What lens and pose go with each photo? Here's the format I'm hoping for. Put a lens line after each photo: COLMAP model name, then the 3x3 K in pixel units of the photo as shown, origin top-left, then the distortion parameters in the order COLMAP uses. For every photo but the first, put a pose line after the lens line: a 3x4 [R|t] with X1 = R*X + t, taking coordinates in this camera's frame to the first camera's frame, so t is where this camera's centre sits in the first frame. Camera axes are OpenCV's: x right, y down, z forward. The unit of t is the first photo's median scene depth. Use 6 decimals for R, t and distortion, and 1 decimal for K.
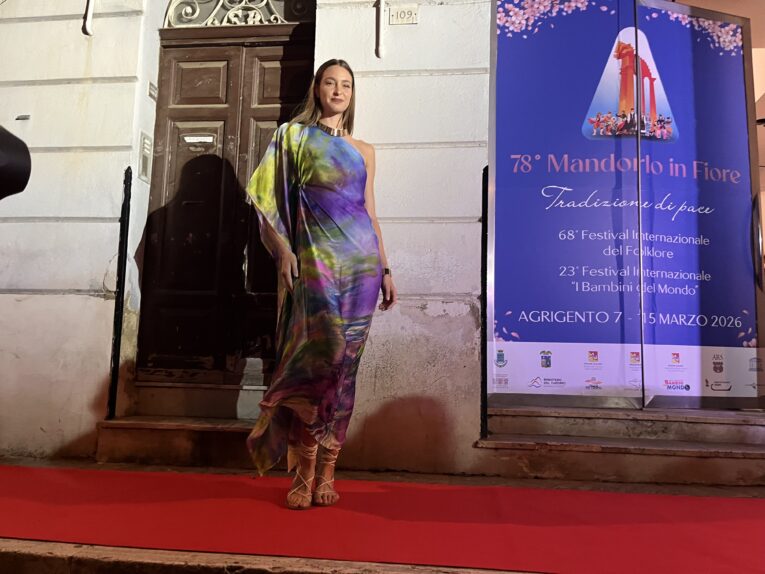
lens RADIAL K [[574.4, 0, 382.8], [0, 574.4, 291.8], [0, 0, 1]] dist [0.074790, -0.123186]
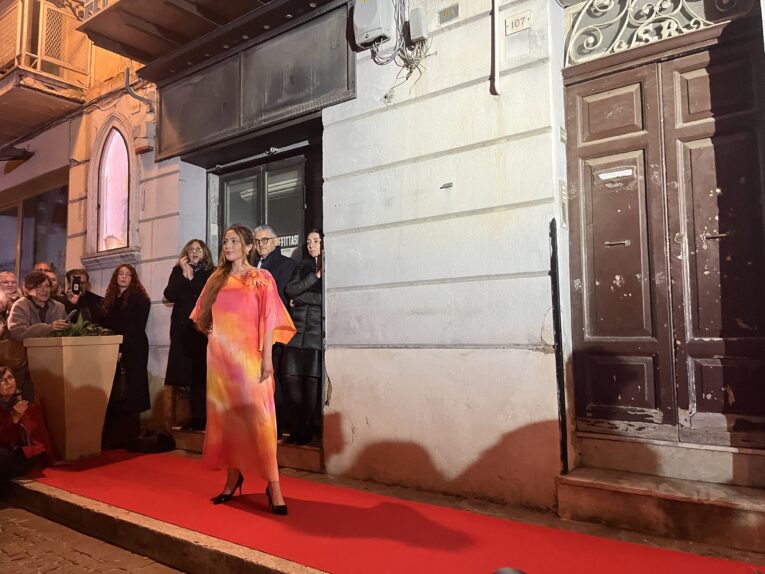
lens RADIAL K [[574.4, 0, 382.8], [0, 574.4, 291.8], [0, 0, 1]] dist [0.074790, -0.123186]
pose [[0.854855, -0.076960, -0.513127, -0.173471], [0.089917, 0.995949, 0.000424, -0.108635], [0.511016, -0.046501, 0.858313, -0.010041]]
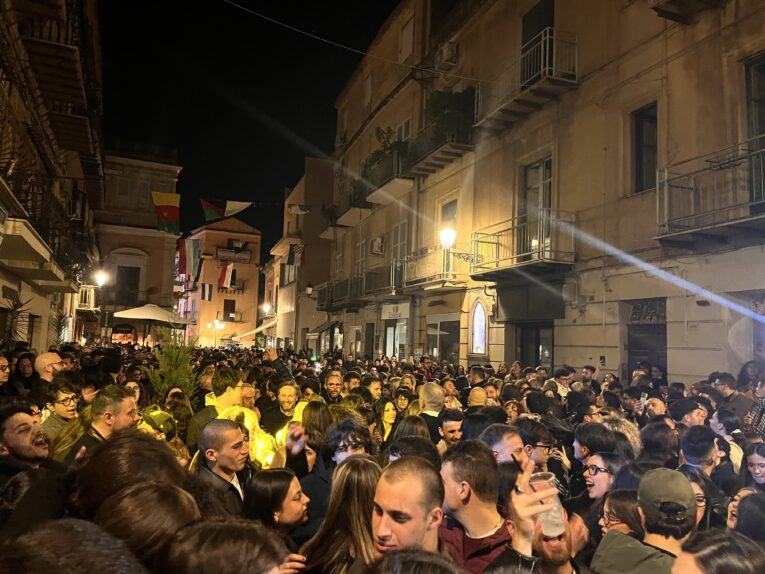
lens RADIAL K [[574.4, 0, 382.8], [0, 574.4, 291.8], [0, 0, 1]] dist [0.074790, -0.123186]
pose [[0.450308, -0.100781, -0.887167, 1.693737], [0.074155, 0.994398, -0.075322, -0.492442], [0.889789, -0.031869, 0.455259, -1.437442]]
